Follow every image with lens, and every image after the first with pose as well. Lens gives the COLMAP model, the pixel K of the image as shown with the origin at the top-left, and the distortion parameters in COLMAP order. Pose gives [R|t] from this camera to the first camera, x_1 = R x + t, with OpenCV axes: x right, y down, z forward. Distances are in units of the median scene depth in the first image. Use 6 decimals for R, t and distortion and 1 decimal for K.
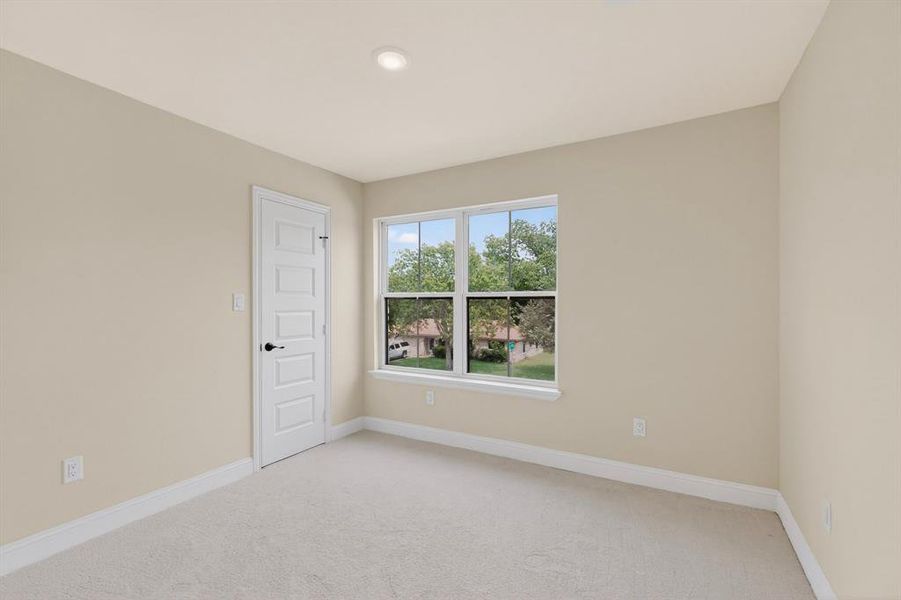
lens RADIAL K [[398.1, 0, 446.4], [0, 398.1, 305.6], [0, 0, 1]] dist [0.005903, 0.001444]
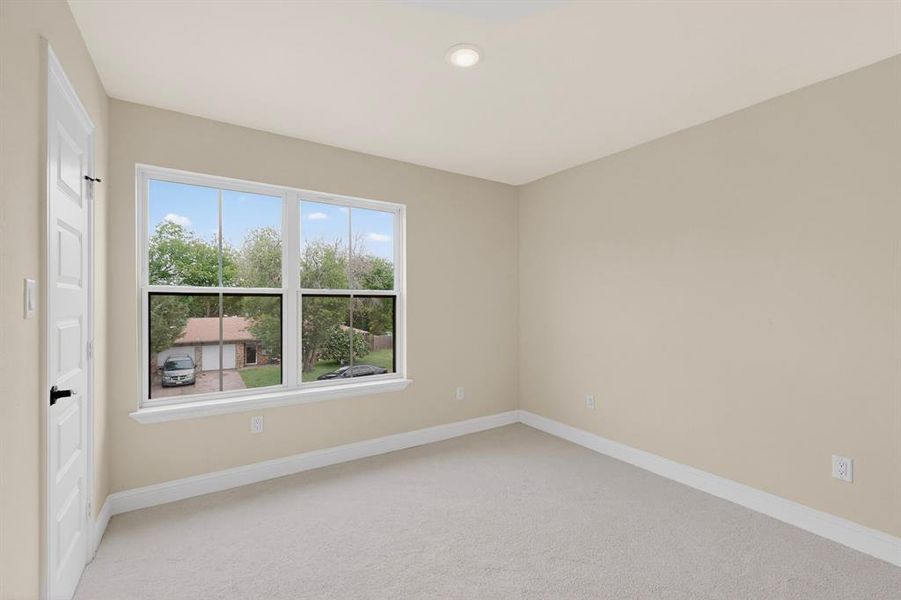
lens RADIAL K [[398.1, 0, 449.6], [0, 398.1, 301.4], [0, 0, 1]] dist [0.005903, 0.001444]
pose [[0.443563, -0.000035, 0.896243, -0.574460], [0.002343, 0.999997, -0.001121, -0.004216], [-0.896240, 0.002598, 0.443562, 0.332162]]
